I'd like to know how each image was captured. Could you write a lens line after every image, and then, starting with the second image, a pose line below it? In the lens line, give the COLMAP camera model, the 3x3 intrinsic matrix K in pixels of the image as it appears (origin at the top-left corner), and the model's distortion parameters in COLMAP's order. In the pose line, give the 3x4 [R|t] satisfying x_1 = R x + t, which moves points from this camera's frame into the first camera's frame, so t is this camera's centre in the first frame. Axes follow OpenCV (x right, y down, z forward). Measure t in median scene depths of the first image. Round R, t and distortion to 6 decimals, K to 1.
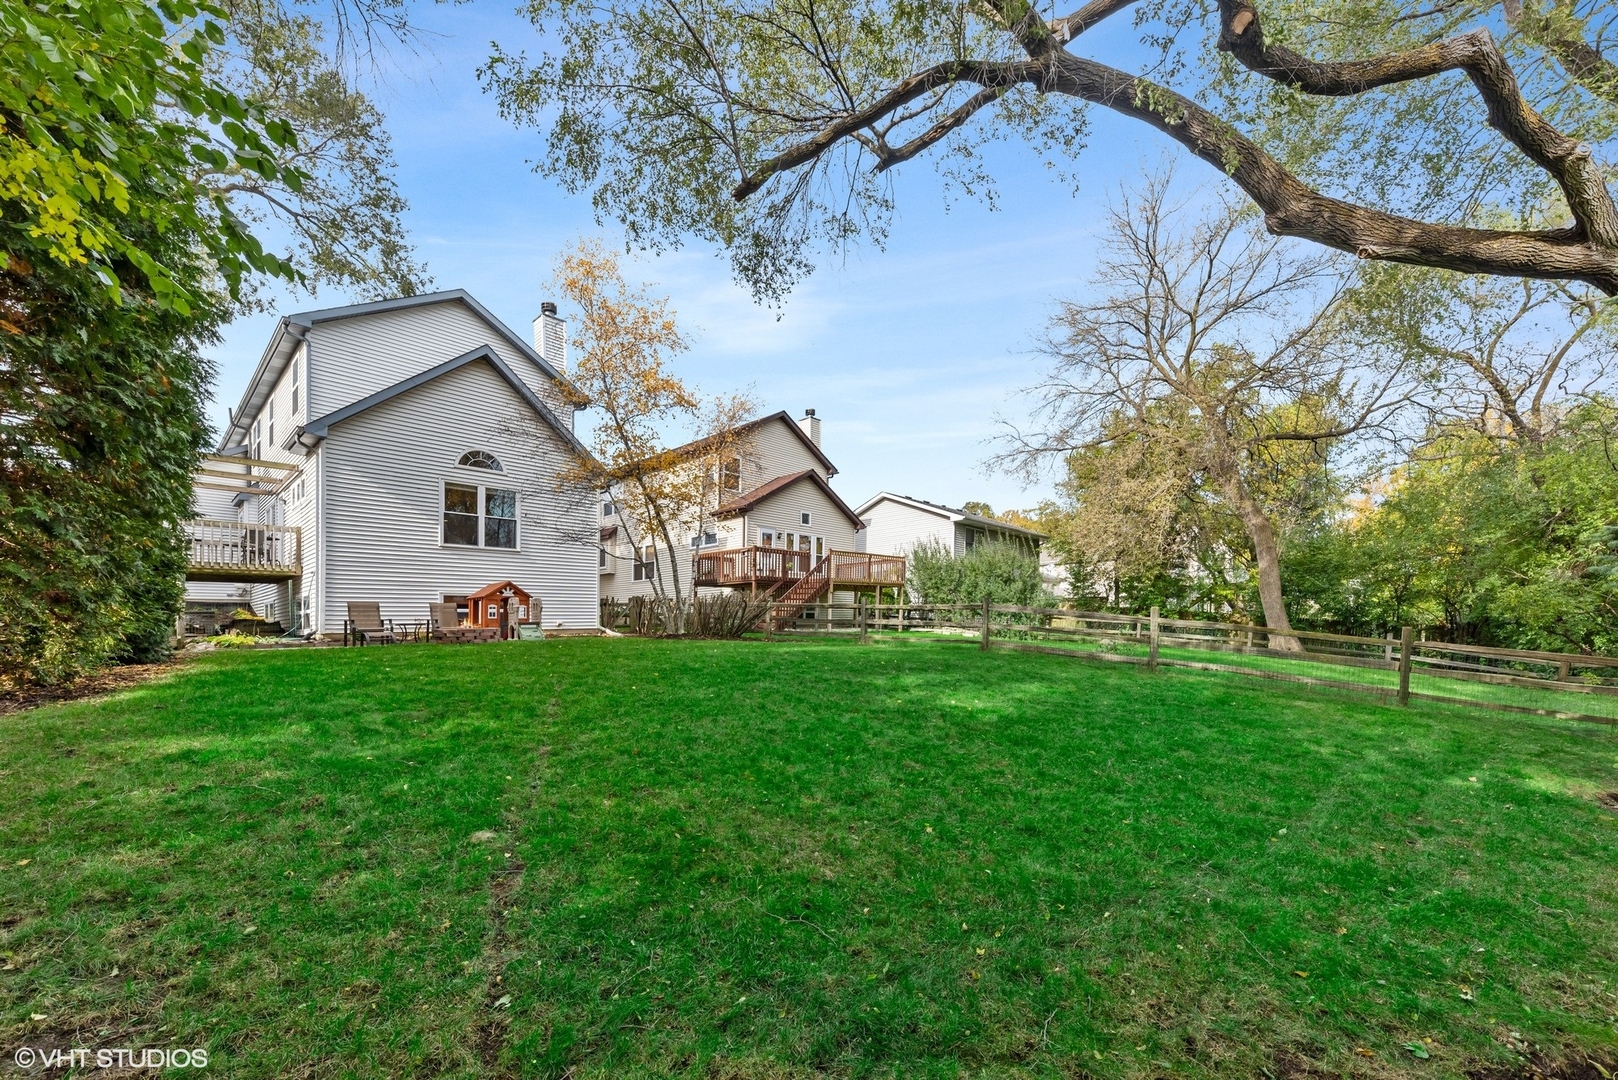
lens RADIAL K [[562.2, 0, 832.4], [0, 562.2, 581.9], [0, 0, 1]] dist [-0.000732, 0.000014]
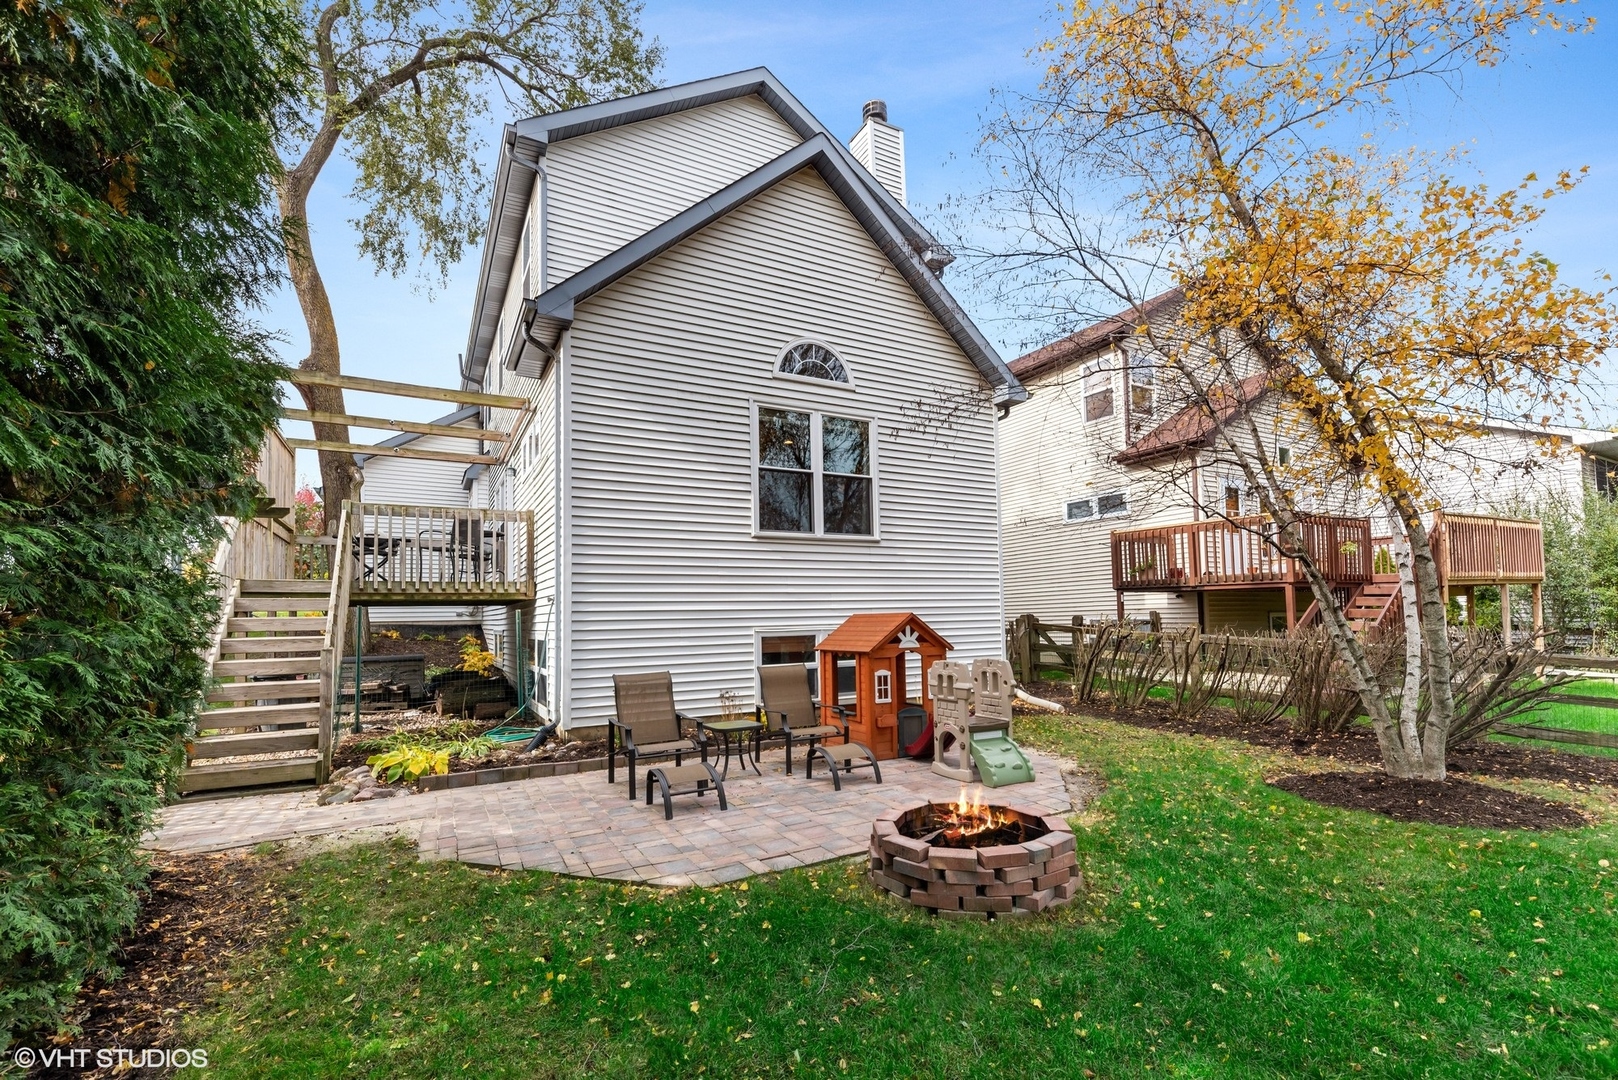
lens RADIAL K [[682.3, 0, 807.9], [0, 682.3, 540.8], [0, 0, 1]] dist [0.000647, -0.000108]
pose [[0.924528, -0.031602, -0.379802, -0.424459], [0.018866, 0.999129, -0.037211, -0.036832], [0.380647, 0.027237, 0.924319, 0.462205]]
